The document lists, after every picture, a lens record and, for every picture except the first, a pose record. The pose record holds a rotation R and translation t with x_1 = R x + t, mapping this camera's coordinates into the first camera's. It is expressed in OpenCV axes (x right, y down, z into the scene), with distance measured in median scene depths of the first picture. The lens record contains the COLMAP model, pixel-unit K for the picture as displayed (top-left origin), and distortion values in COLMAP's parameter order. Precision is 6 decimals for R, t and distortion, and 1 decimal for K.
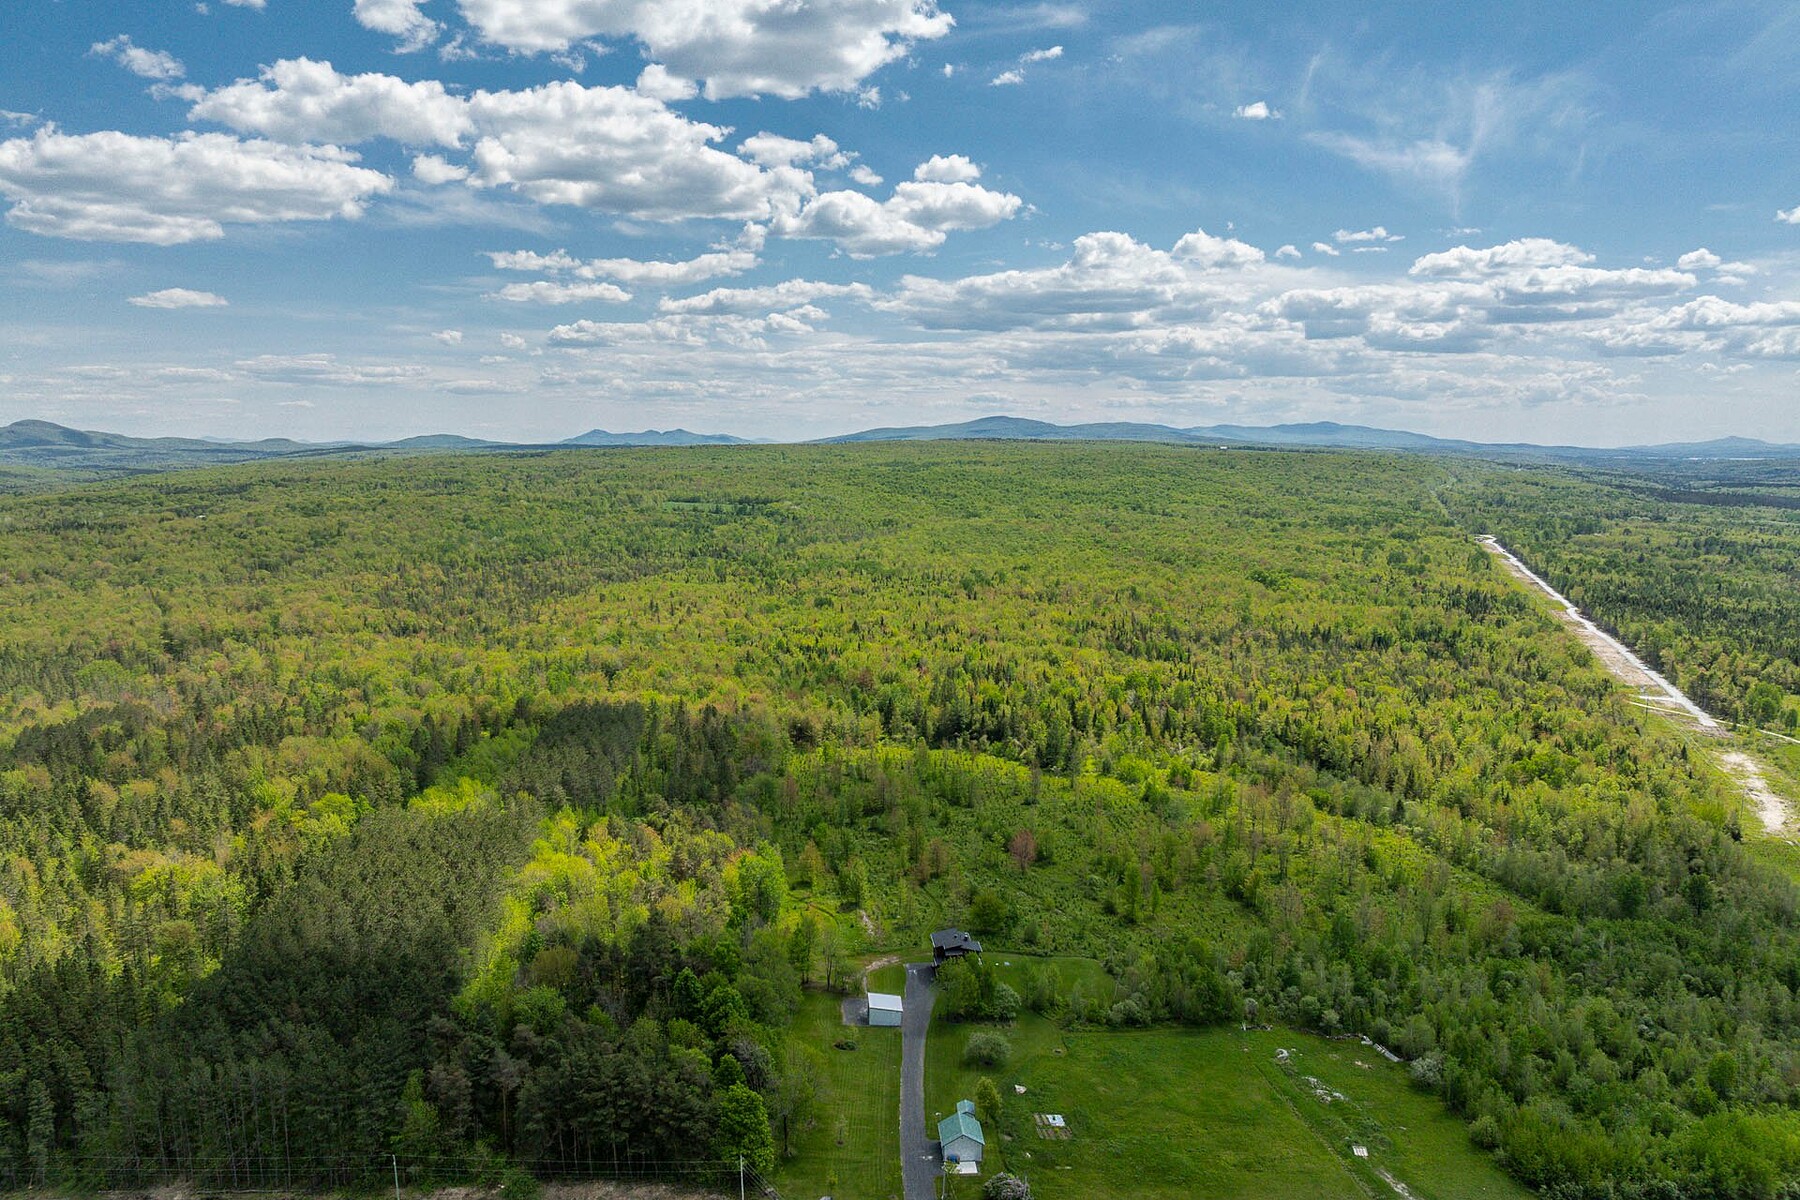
lens RADIAL K [[1290.8, 0, 900.0], [0, 1290.8, 600.0], [0, 0, 1]] dist [-0.000195, 0.004942]
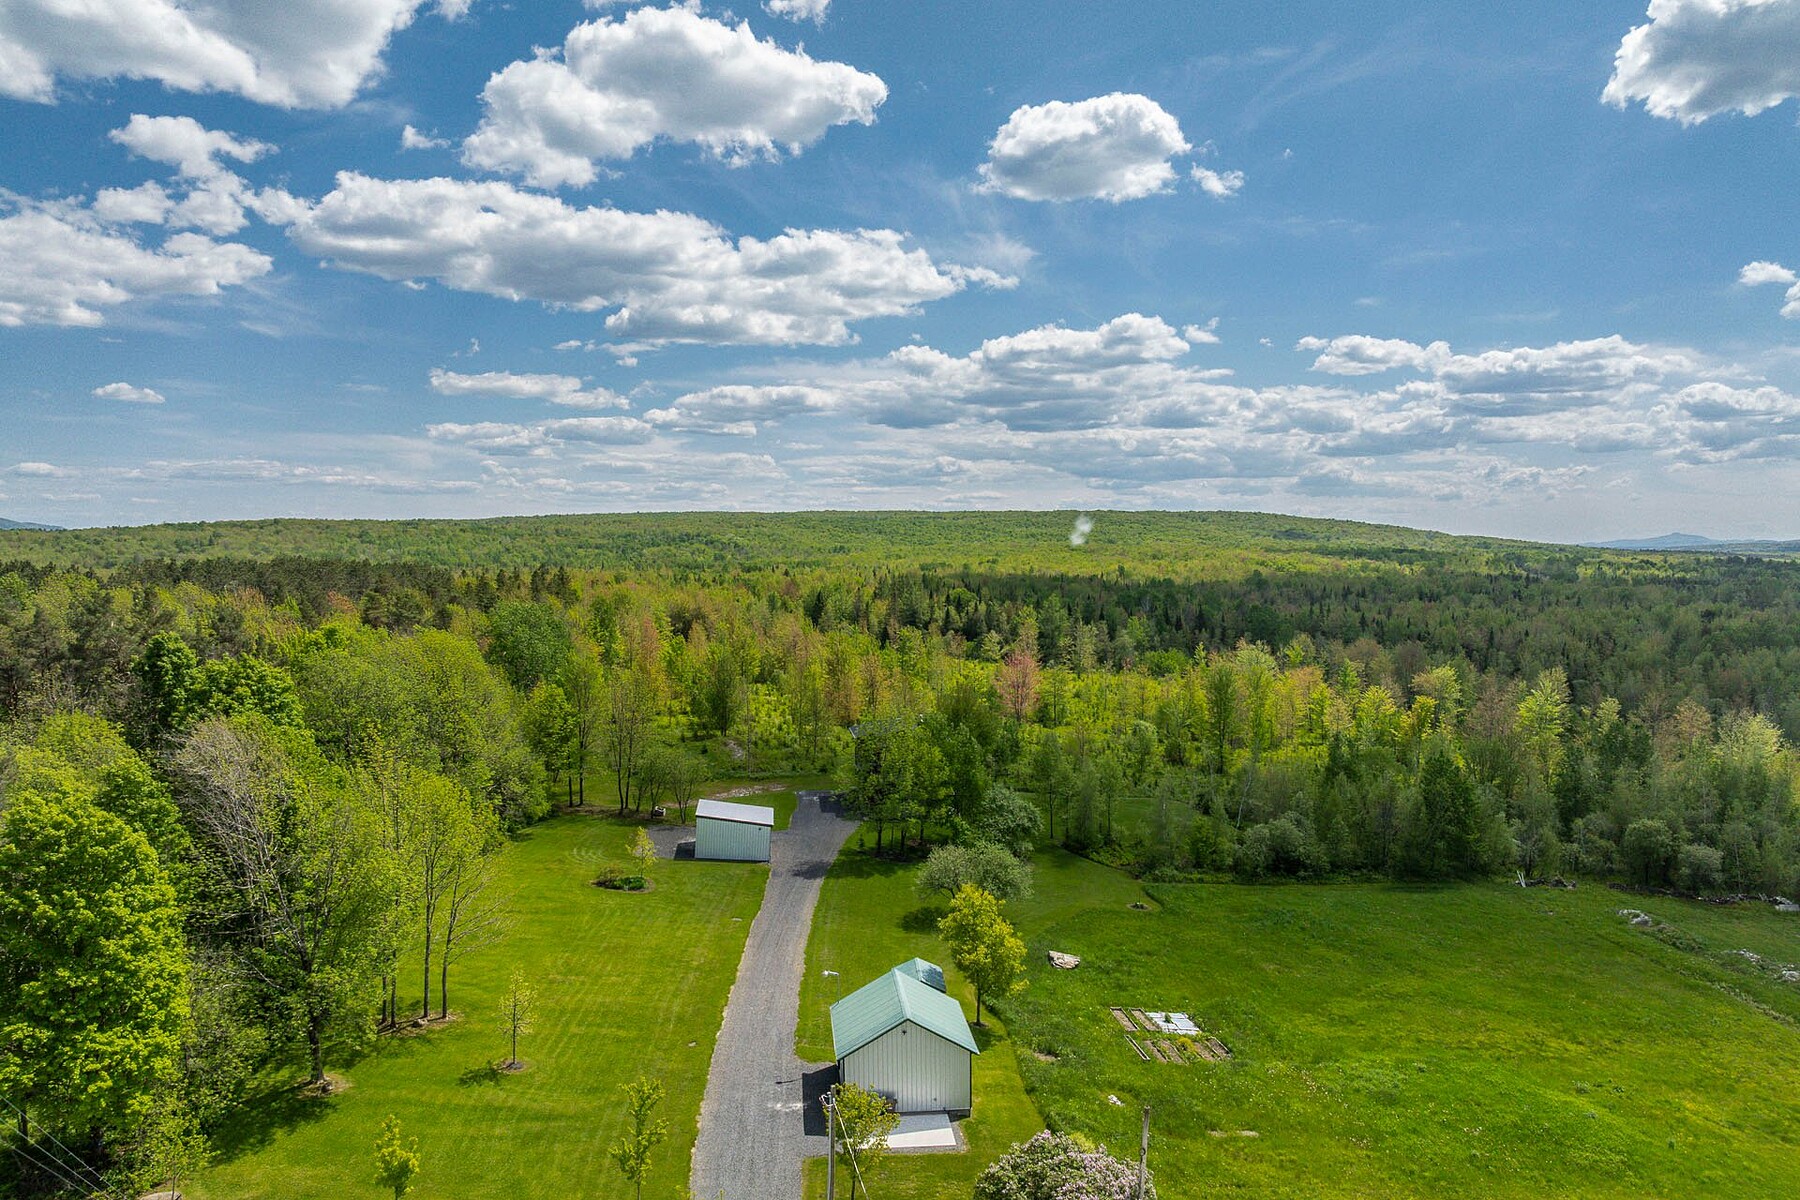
lens RADIAL K [[1290.8, 0, 900.0], [0, 1290.8, 600.0], [0, 0, 1]] dist [-0.000195, 0.004942]
pose [[0.999500, -0.007390, 0.030730, 0.030126], [0.009628, 0.997262, -0.073317, 0.266639], [-0.030104, 0.073577, 0.996835, 0.545649]]
